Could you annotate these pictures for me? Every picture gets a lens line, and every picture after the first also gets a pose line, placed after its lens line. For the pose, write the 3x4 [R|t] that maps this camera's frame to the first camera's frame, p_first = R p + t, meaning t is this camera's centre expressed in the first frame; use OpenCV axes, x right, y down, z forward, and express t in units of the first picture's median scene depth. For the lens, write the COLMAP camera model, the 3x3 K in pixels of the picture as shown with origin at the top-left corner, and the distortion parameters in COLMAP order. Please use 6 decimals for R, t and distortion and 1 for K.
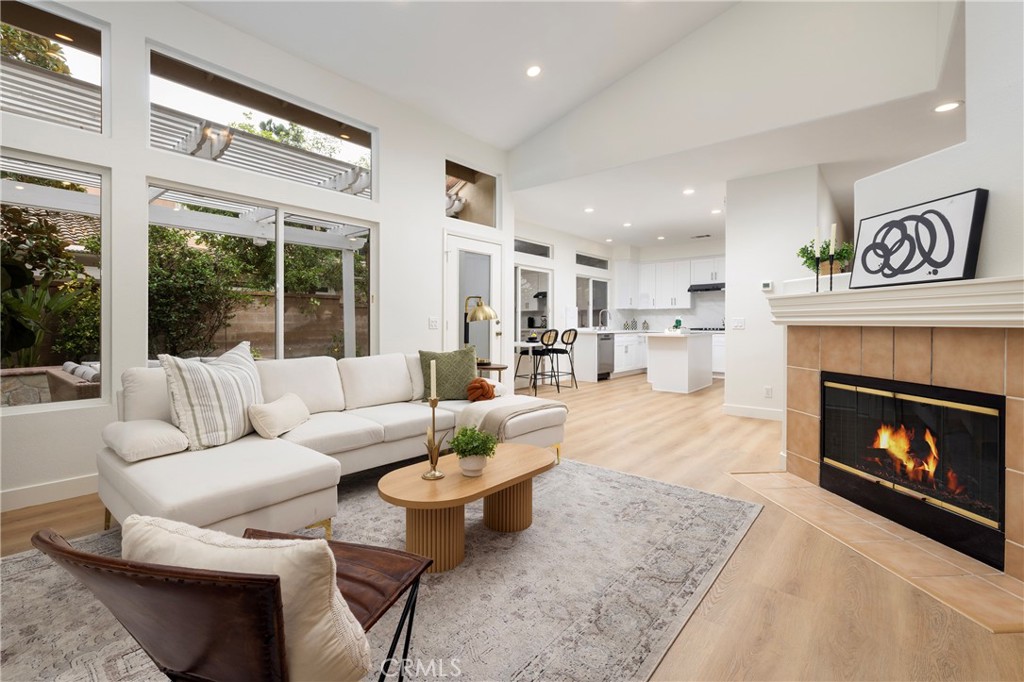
lens RADIAL K [[447.5, 0, 512.9], [0, 447.5, 330.2], [0, 0, 1]] dist [0.005320, 0.000115]
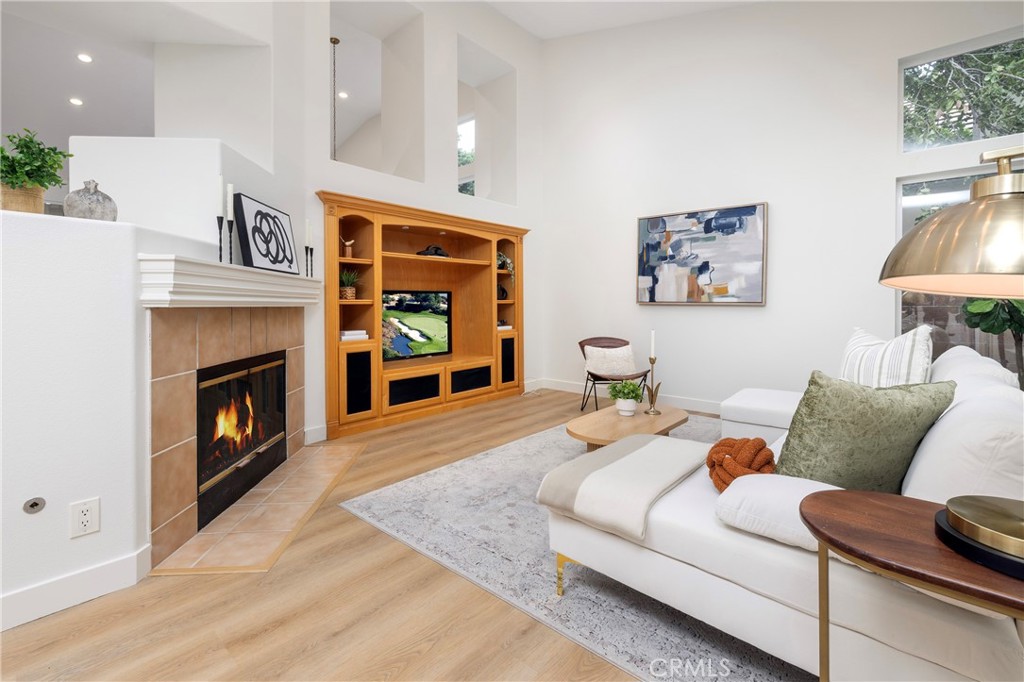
lens RADIAL K [[447.5, 0, 516.2], [0, 447.5, 308.6], [0, 0, 1]] dist [0.005320, 0.000115]
pose [[-0.999980, -0.001281, 0.006235, 0.181827], [-0.001127, 0.999695, 0.024684, -0.027363], [-0.006265, 0.024677, -0.999676, 1.801529]]
